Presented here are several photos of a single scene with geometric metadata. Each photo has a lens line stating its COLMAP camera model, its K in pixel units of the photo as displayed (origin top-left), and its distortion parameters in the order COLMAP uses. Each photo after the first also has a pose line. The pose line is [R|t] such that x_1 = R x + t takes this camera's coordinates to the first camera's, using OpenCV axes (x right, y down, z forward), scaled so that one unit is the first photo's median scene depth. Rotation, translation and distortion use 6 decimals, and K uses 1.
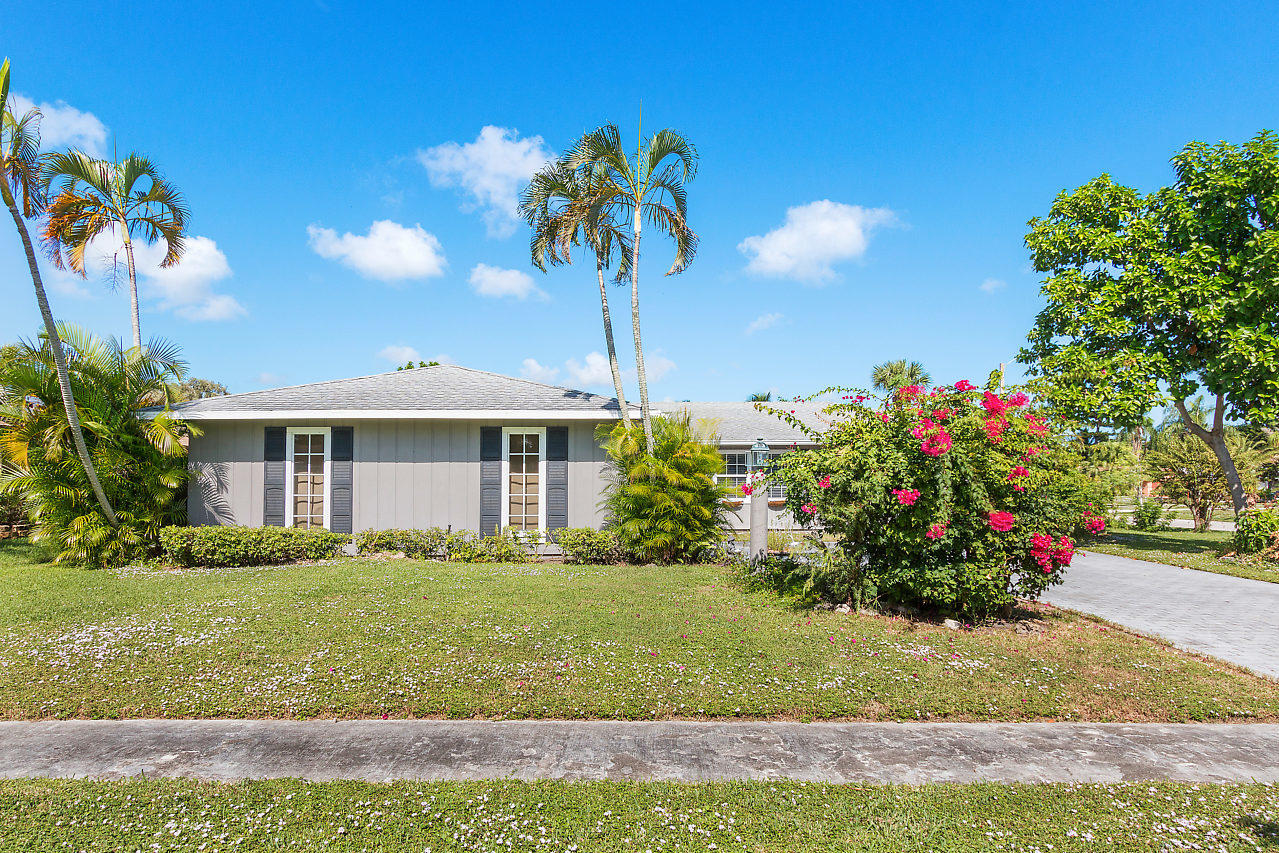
lens RADIAL K [[689.8, 0, 633.5], [0, 689.8, 423.8], [0, 0, 1]] dist [0.005497, 0.000309]
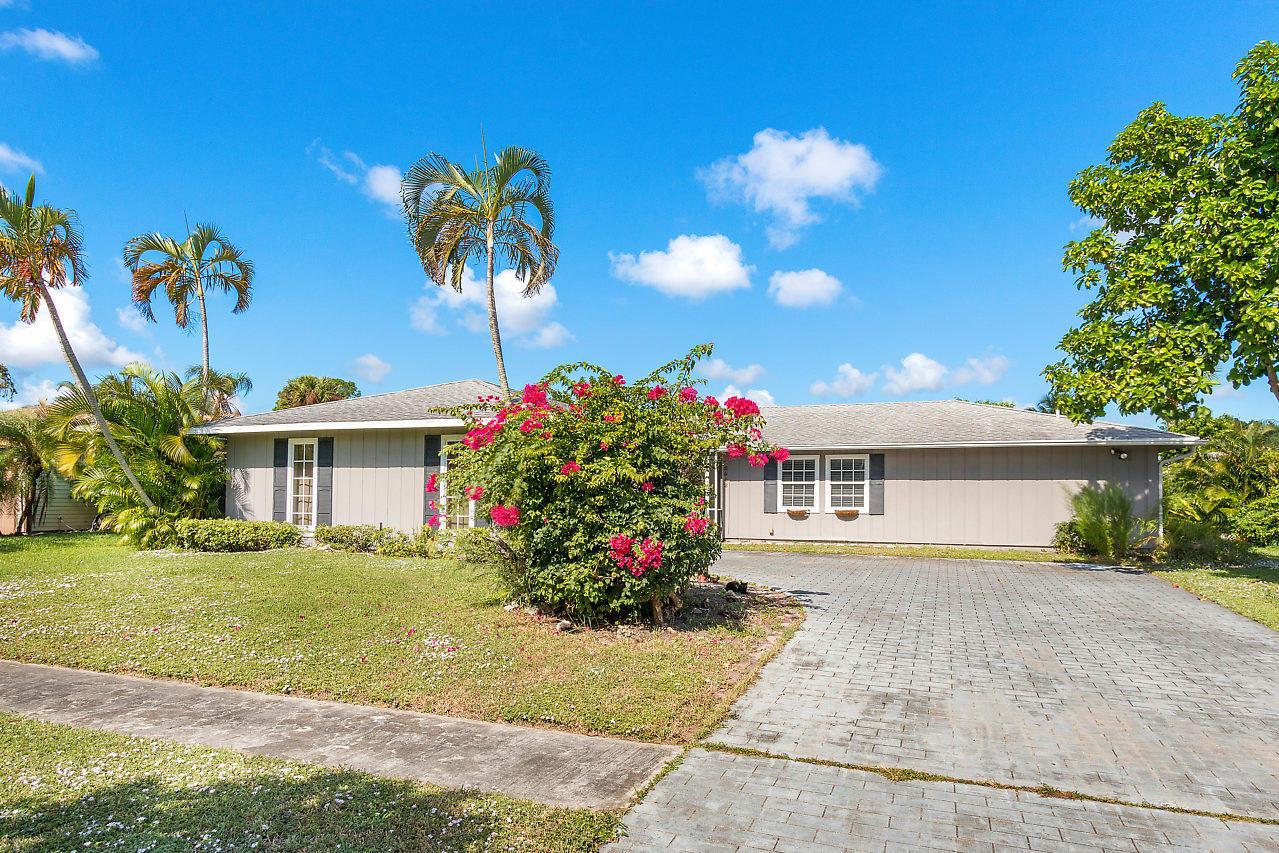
lens RADIAL K [[689.8, 0, 629.1], [0, 689.8, 434.7], [0, 0, 1]] dist [0.005497, 0.000309]
pose [[0.947899, -0.021026, -0.317877, 0.442757], [0.021045, 0.999773, -0.003374, 0.014262], [0.317876, -0.003491, 0.948126, 0.052474]]
